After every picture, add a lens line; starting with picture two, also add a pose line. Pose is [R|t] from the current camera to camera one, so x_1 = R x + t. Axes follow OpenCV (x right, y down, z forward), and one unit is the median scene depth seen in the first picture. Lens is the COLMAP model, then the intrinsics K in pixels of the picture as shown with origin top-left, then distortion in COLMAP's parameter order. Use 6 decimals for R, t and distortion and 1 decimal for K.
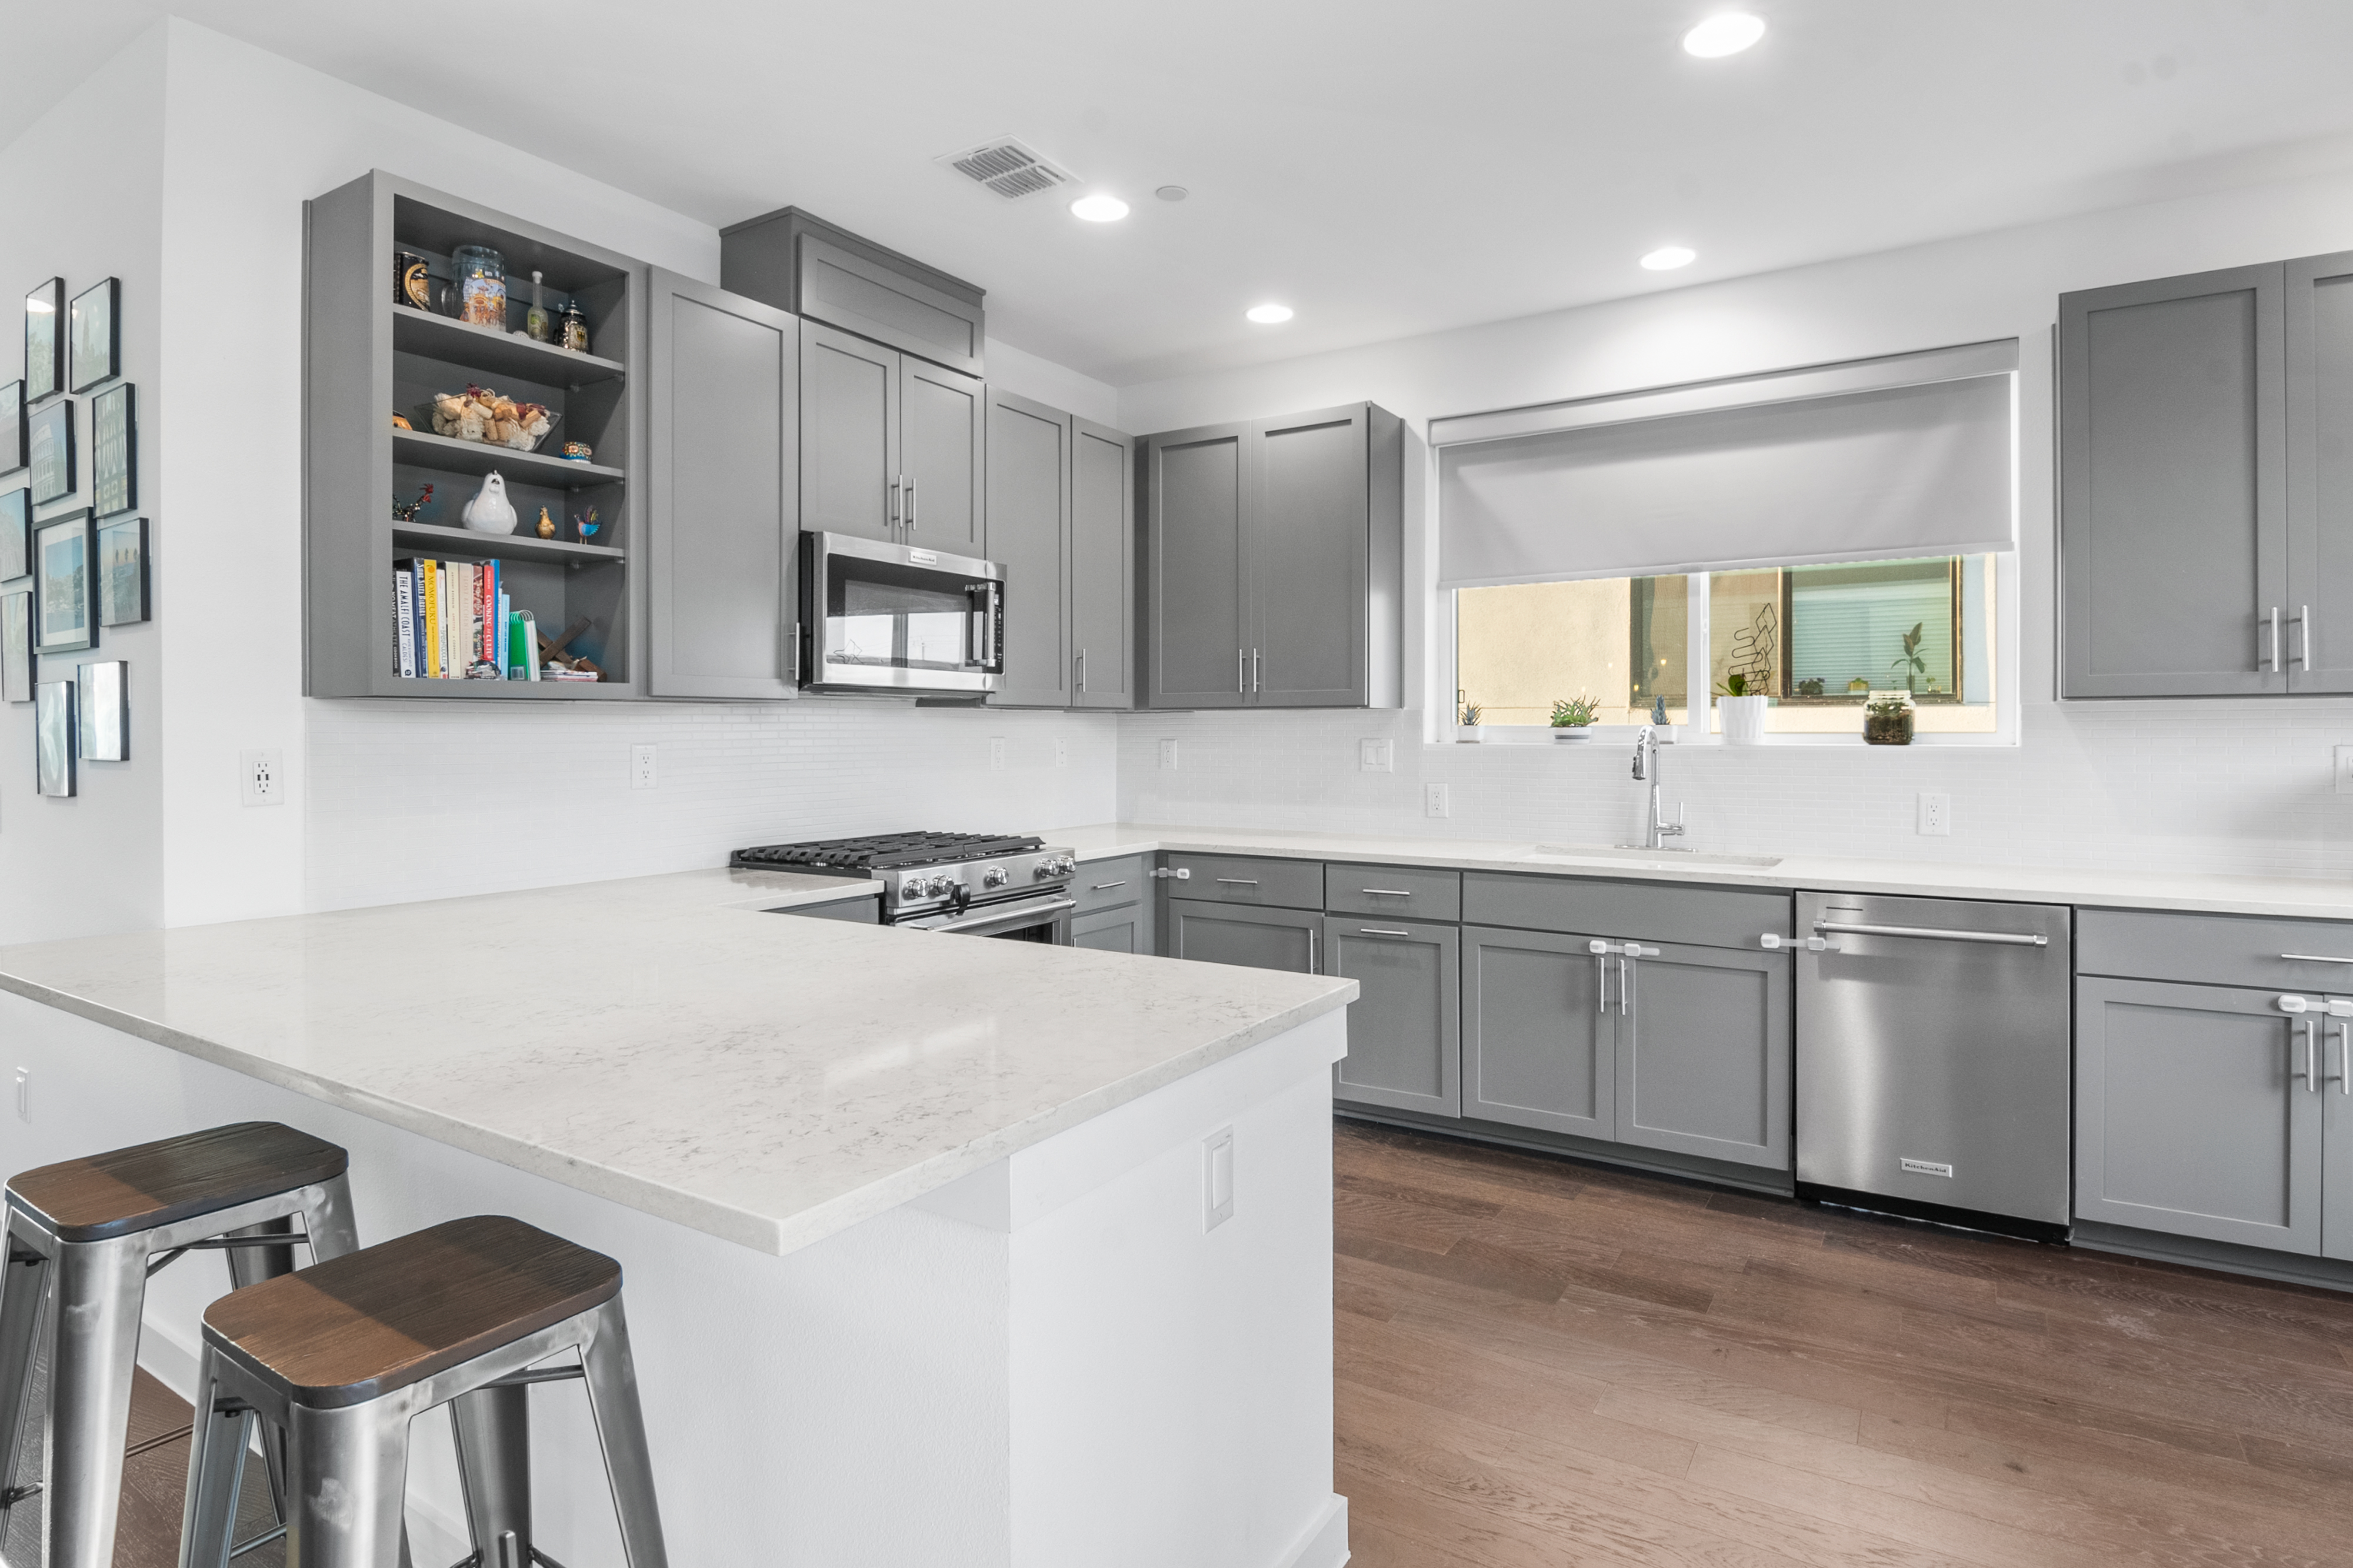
lens RADIAL K [[1264.5, 0, 1163.0], [0, 1264.5, 738.6], [0, 0, 1]] dist [-0.014492, -0.003192]
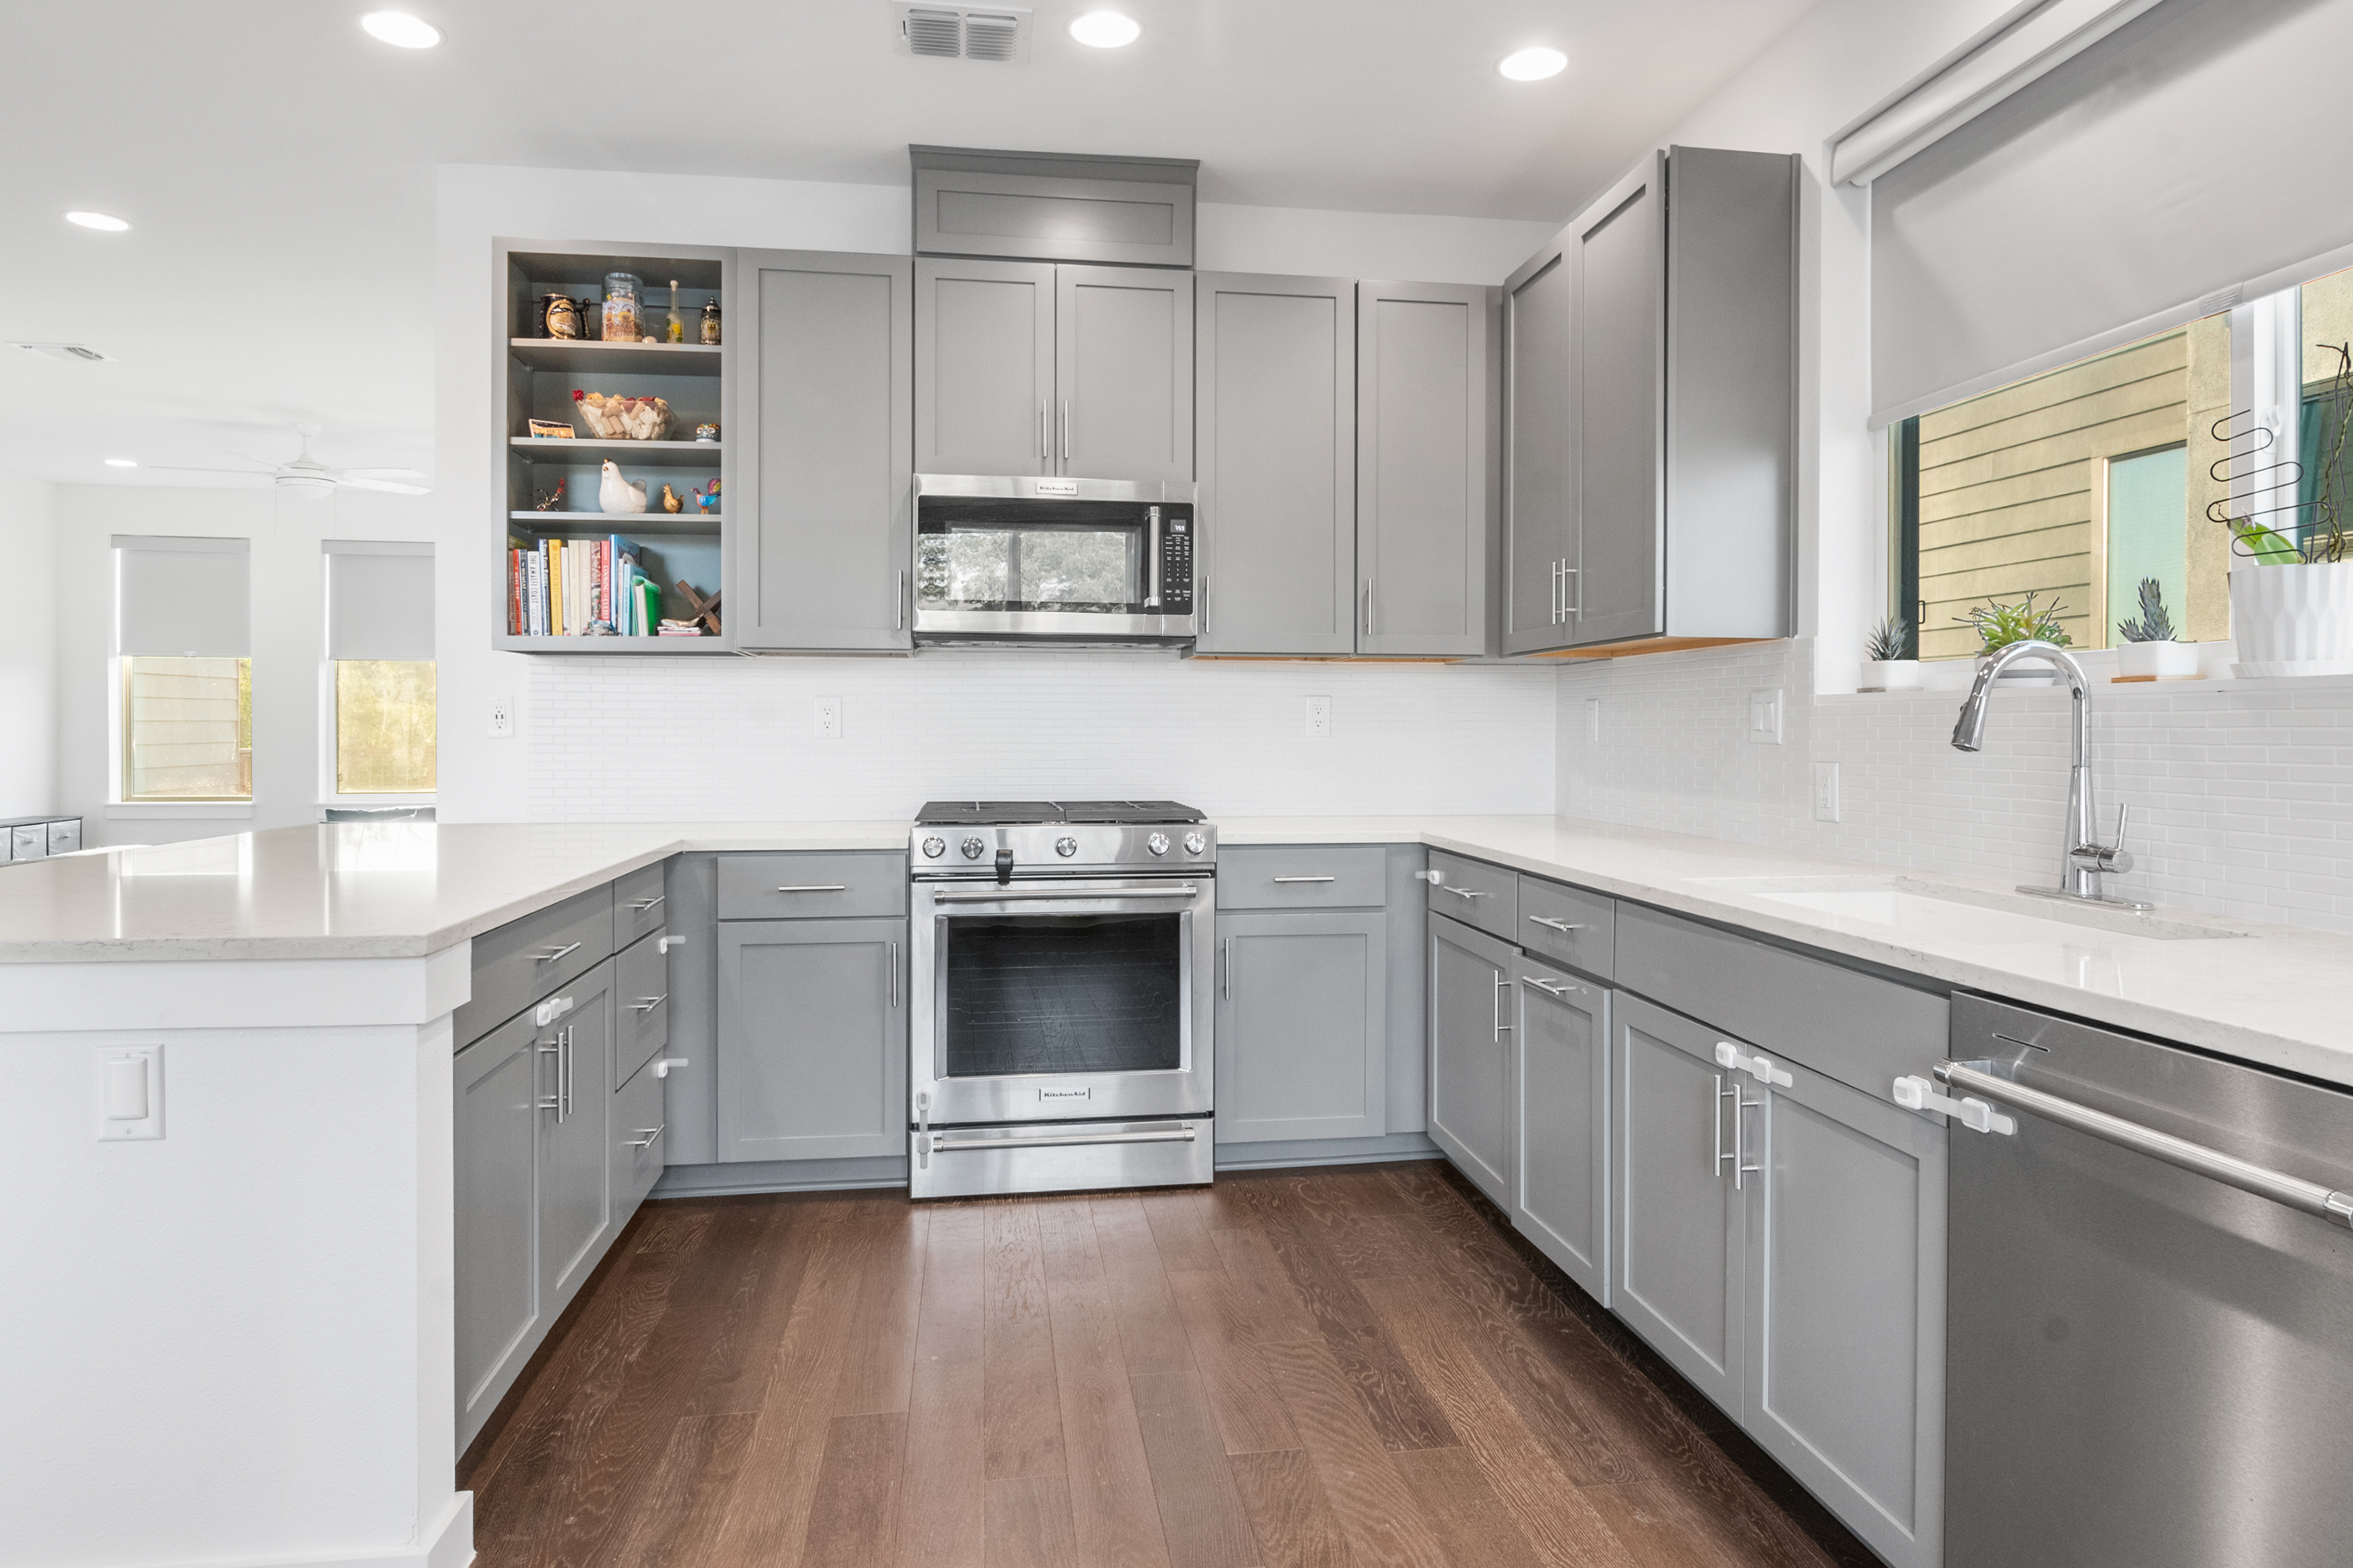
lens RADIAL K [[1423.0, 0, 1171.7], [0, 1423.0, 736.9], [0, 0, 1]] dist [-0.000366, -0.002637]
pose [[0.639421, 0.008346, -0.768812, 0.692537], [-0.008942, 0.999954, 0.003418, 0.031847], [0.768805, 0.004689, 0.639466, 0.454245]]
